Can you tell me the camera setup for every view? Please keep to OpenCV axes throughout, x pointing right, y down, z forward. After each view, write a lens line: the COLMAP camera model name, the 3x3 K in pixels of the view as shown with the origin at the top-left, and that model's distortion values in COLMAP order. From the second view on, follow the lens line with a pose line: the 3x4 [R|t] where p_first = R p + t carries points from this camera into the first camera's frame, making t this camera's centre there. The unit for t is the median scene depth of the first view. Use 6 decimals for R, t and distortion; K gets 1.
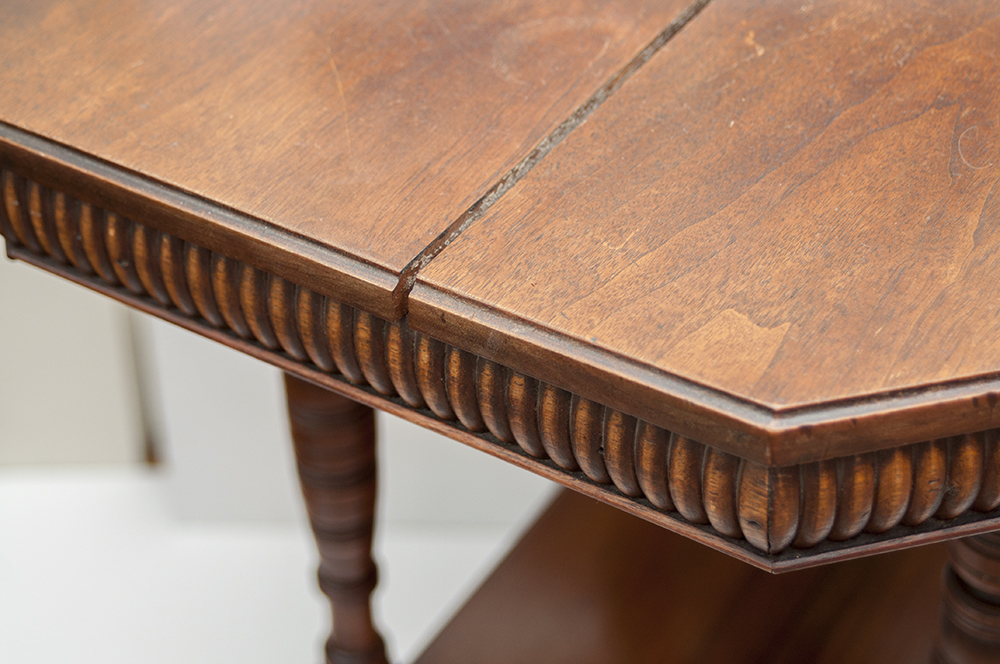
lens RADIAL K [[2427.3, 0, 501.5], [0, 2427.3, 332.3], [0, 0, 1]] dist [-0.051149, 0.000000]
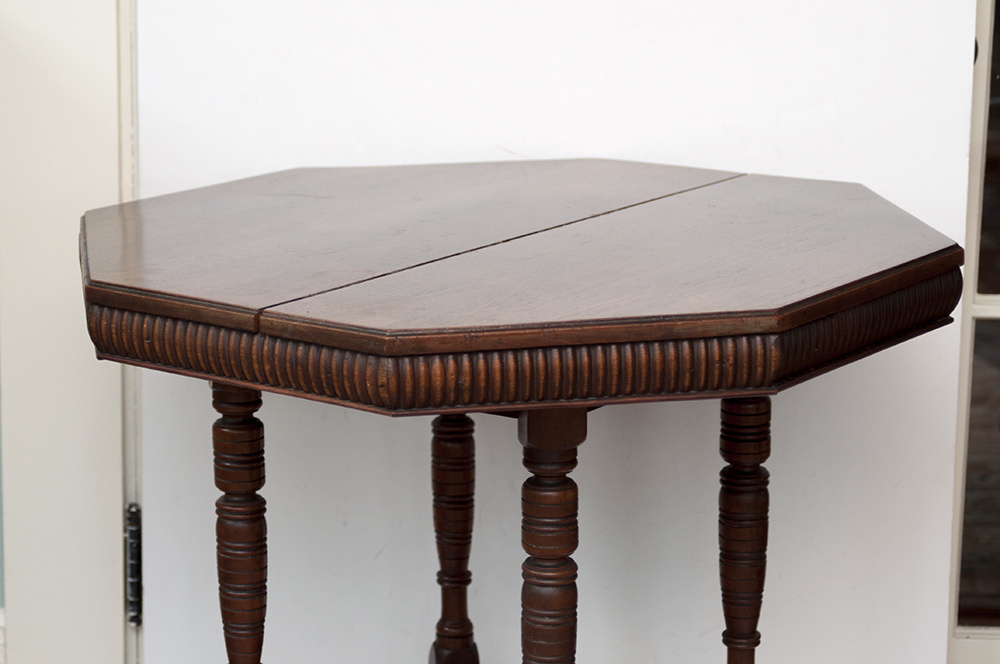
lens RADIAL K [[2774.2, 0, 500.8], [0, 2774.2, 328.1], [0, 0, 1]] dist [0.073170, 0.000000]
pose [[0.998454, 0.039258, -0.039347, 0.328906], [-0.052035, 0.909039, -0.413450, 1.185260], [0.019536, 0.414858, 0.909676, -1.645363]]
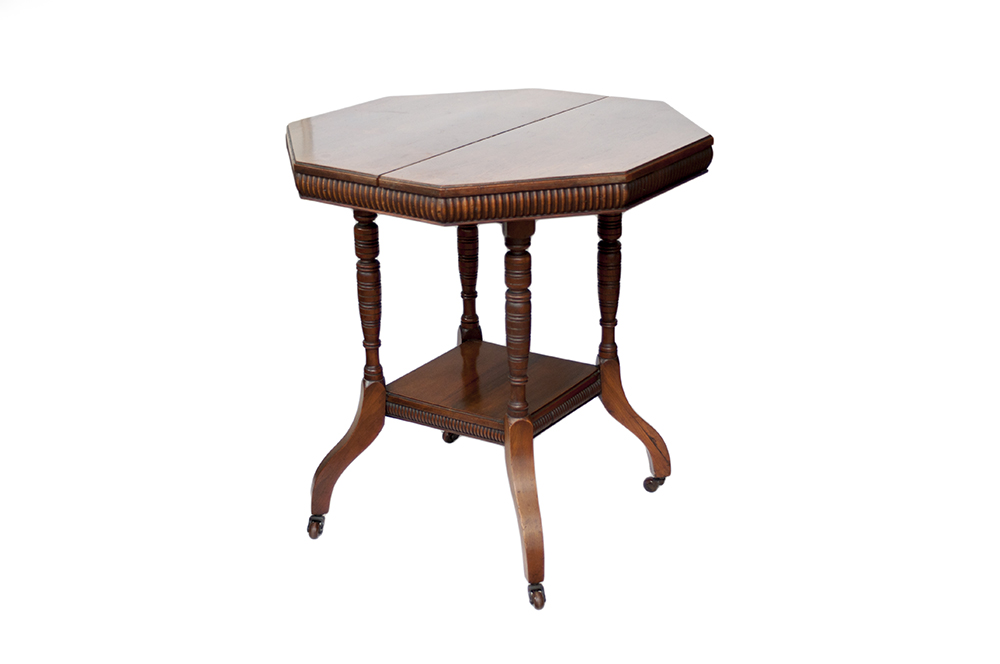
lens RADIAL K [[1450.6, 0, 502.1], [0, 1450.6, 322.4], [0, 0, 1]] dist [-0.151842, 0.000000]
pose [[0.999566, 0.024756, -0.015994, 0.290137], [-0.028395, 0.954322, -0.297428, 1.220910], [0.007900, 0.297753, 0.954610, -1.941442]]
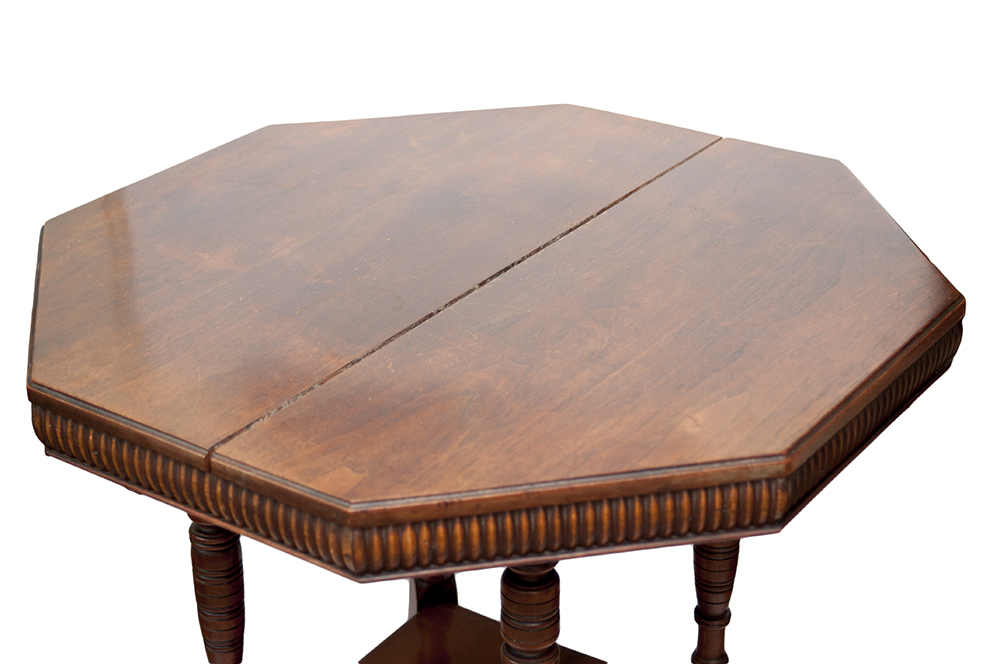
lens RADIAL K [[1956.5, 0, 506.3], [0, 1956.5, 337.6], [0, 0, 1]] dist [-0.037804, 0.000000]
pose [[0.999201, 0.038383, -0.011148, 0.256367], [-0.039832, 0.979297, -0.198471, 0.227373], [0.003299, 0.198757, 0.980043, -0.835902]]
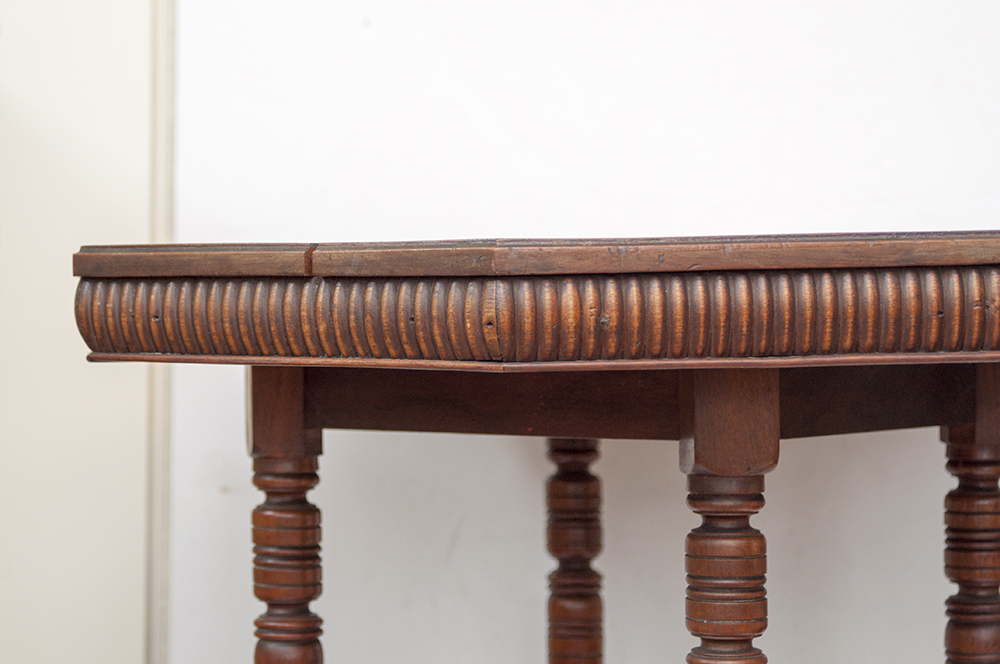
lens RADIAL K [[2712.9, 0, 499.0], [0, 2712.9, 330.6], [0, 0, 1]] dist [0.035330, 0.000000]
pose [[0.996714, 0.025614, -0.076849, 0.251139], [-0.066168, 0.804709, -0.589971, 1.191234], [0.046730, 0.593117, 0.803759, -0.560265]]
